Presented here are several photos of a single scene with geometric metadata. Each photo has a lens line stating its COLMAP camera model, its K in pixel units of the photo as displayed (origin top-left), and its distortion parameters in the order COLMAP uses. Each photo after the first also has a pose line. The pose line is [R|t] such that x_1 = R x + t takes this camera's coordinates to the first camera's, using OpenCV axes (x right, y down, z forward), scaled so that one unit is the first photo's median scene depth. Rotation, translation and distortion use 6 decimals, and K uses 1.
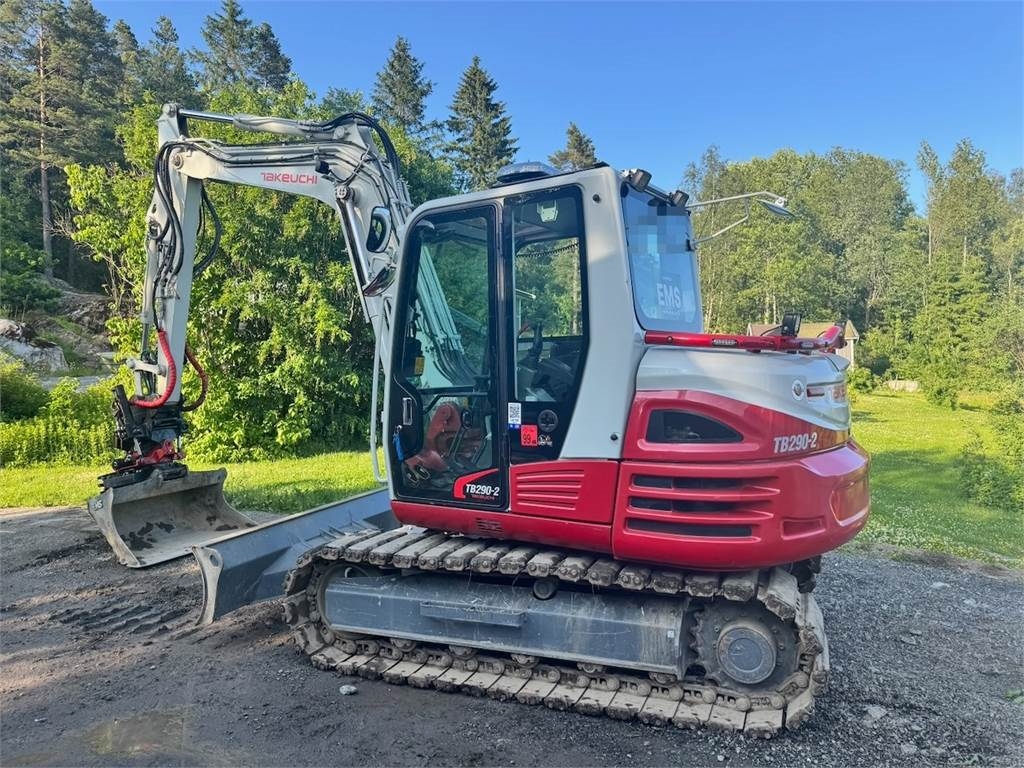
lens RADIAL K [[711.3, 0, 509.4], [0, 711.3, 391.2], [0, 0, 1]] dist [0.120166, -0.192275]
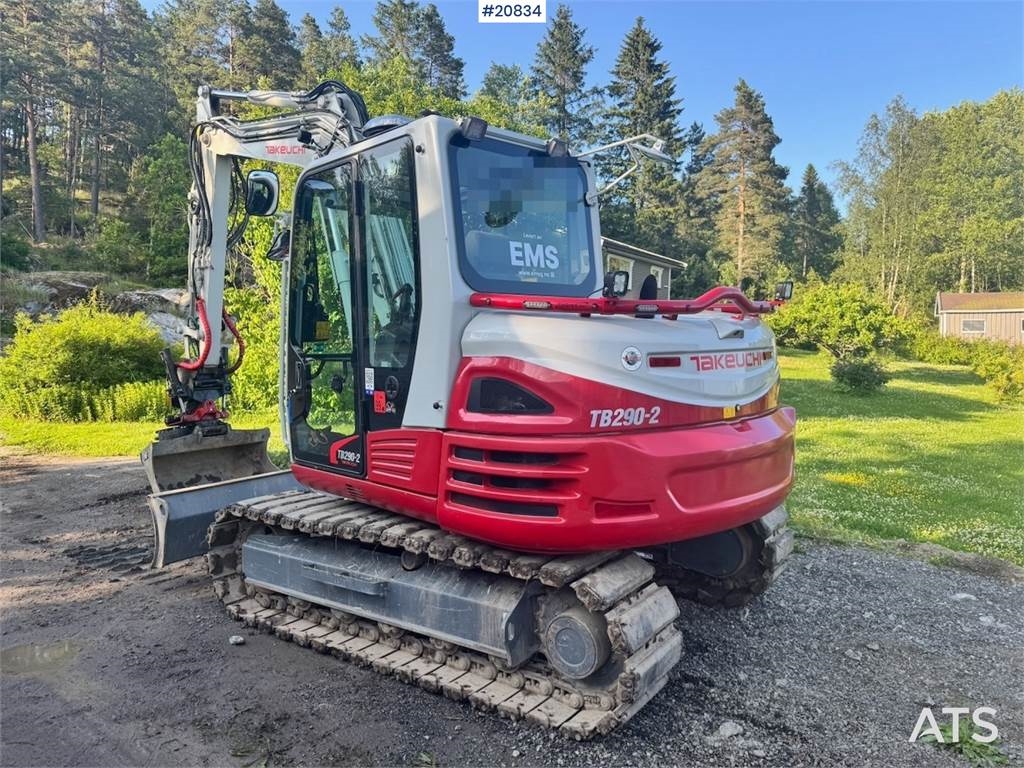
lens RADIAL K [[710.6, 0, 509.1], [0, 710.6, 386.4], [0, 0, 1]] dist [0.120081, -0.187847]
pose [[0.971489, 0.024568, -0.235808, 0.374473], [-0.016930, 0.999266, 0.034363, 0.004080], [0.236479, -0.029391, 0.971192, 0.086075]]
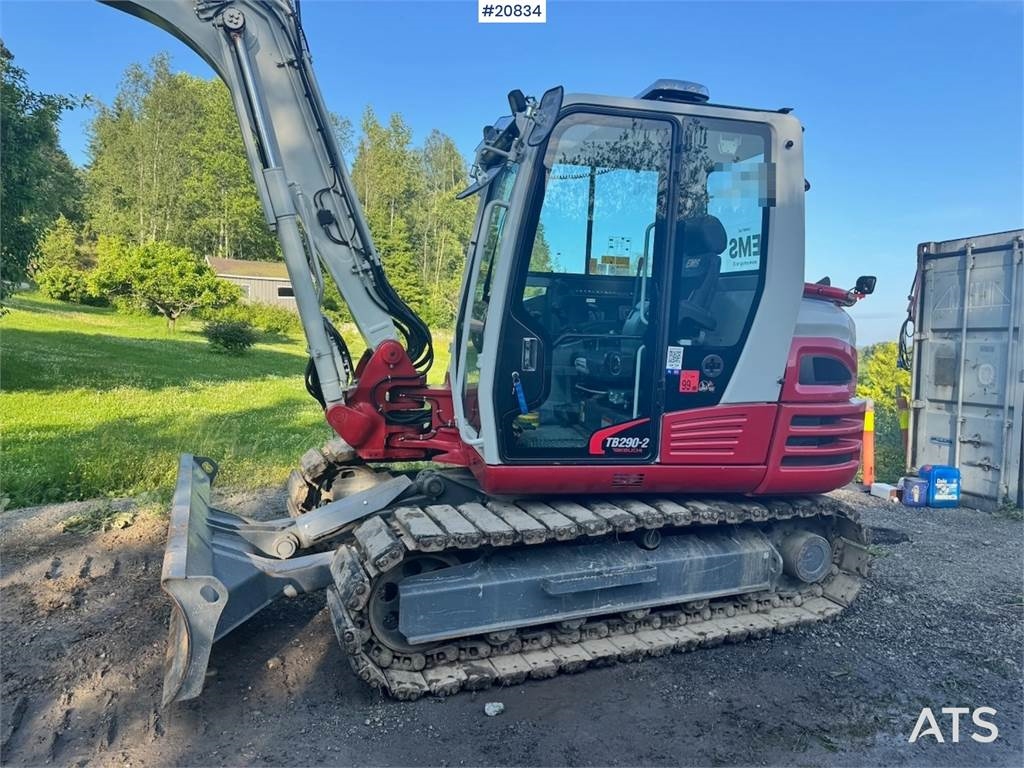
lens RADIAL K [[710.6, 0, 509.1], [0, 710.6, 386.4], [0, 0, 1]] dist [0.120081, -0.187847]
pose [[0.704461, -0.025696, 0.709278, -0.716658], [-0.031084, 0.997268, 0.067003, 0.010925], [-0.709062, -0.069248, 0.701738, 0.438143]]
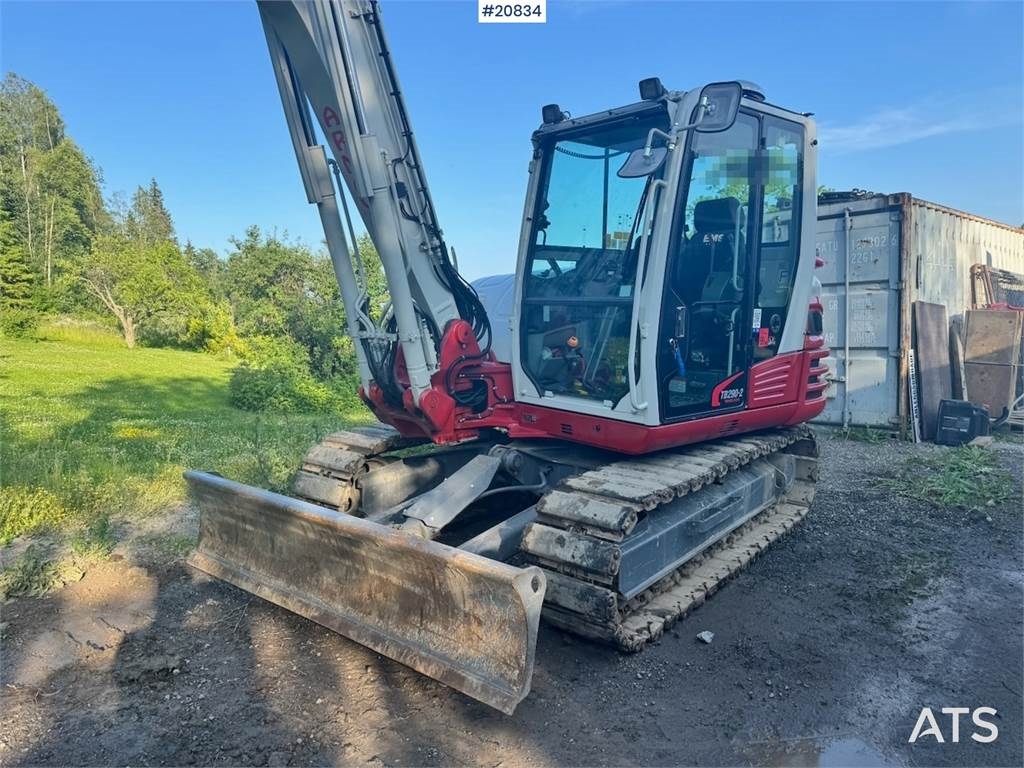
lens RADIAL K [[712.7, 0, 509.0], [0, 712.7, 386.6], [0, 0, 1]] dist [0.129826, -0.179352]
pose [[0.286602, -0.102826, 0.952516, -1.046307], [0.022599, 0.994673, 0.100577, 0.012973], [-0.957783, -0.007300, 0.287399, 0.925677]]
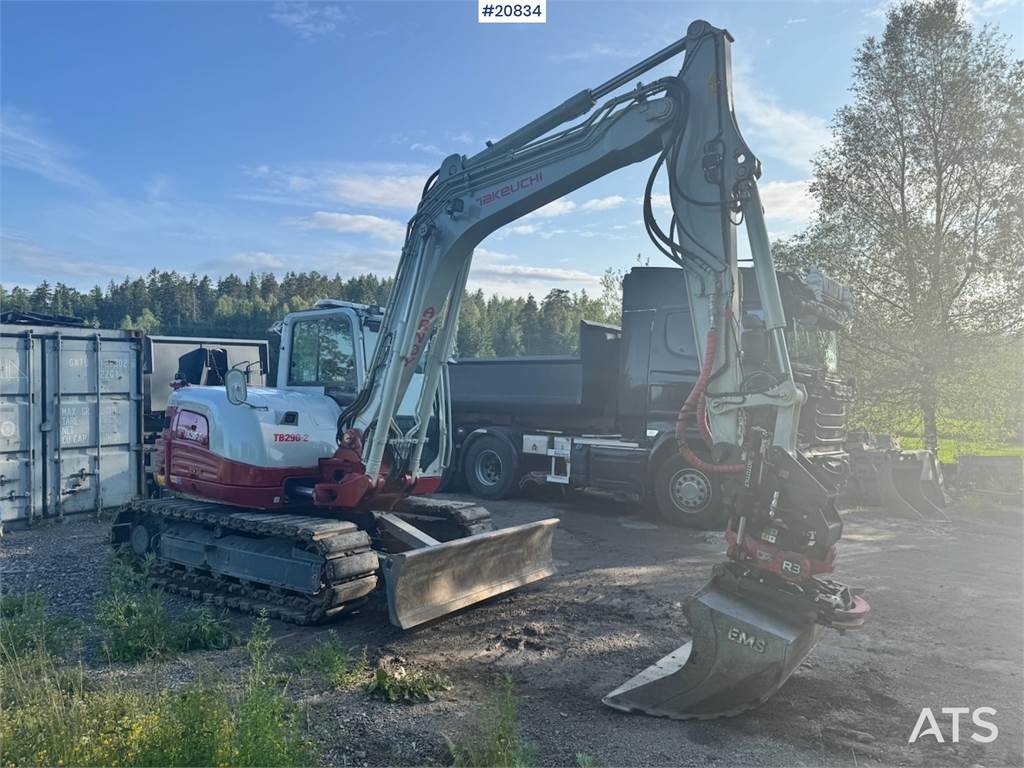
lens RADIAL K [[712.7, 0, 509.0], [0, 712.7, 386.6], [0, 0, 1]] dist [0.129826, -0.179352]
pose [[-0.982976, -0.004471, 0.183678, -0.661266], [-0.005284, 0.999978, -0.003937, -0.069925], [-0.183657, -0.004841, -0.982979, 2.799513]]
